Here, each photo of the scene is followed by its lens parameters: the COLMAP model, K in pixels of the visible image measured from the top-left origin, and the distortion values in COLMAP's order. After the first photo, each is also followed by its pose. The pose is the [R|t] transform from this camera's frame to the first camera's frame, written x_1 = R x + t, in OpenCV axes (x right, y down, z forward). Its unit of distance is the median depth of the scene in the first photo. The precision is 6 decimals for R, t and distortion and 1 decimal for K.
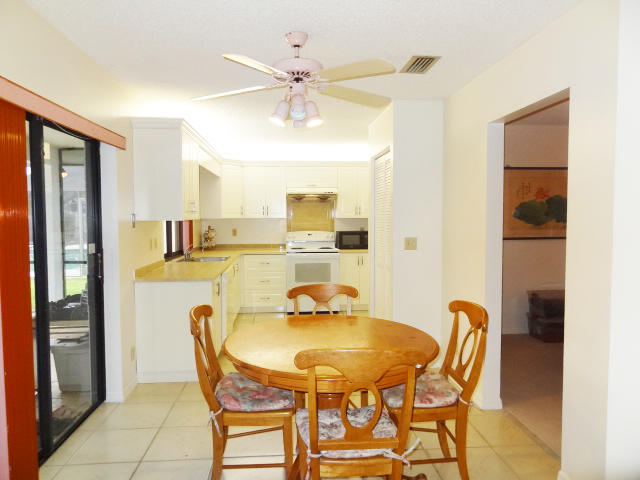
lens RADIAL K [[448.8, 0, 320.0], [0, 448.8, 240.0], [0, 0, 1]] dist [0.002227, 0.003923]
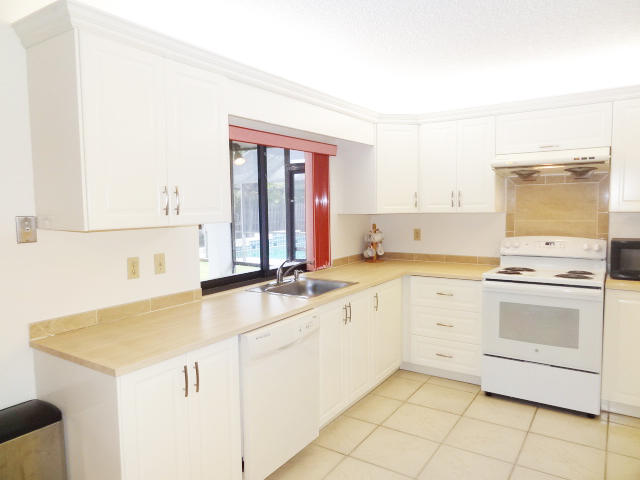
lens RADIAL K [[448.8, 0, 320.0], [0, 448.8, 240.0], [0, 0, 1]] dist [0.002227, 0.003923]
pose [[0.776558, 0.037948, -0.628902, 0.100506], [-0.020700, 0.999182, 0.034731, -0.029616], [0.629705, -0.013953, 0.776709, 0.446760]]
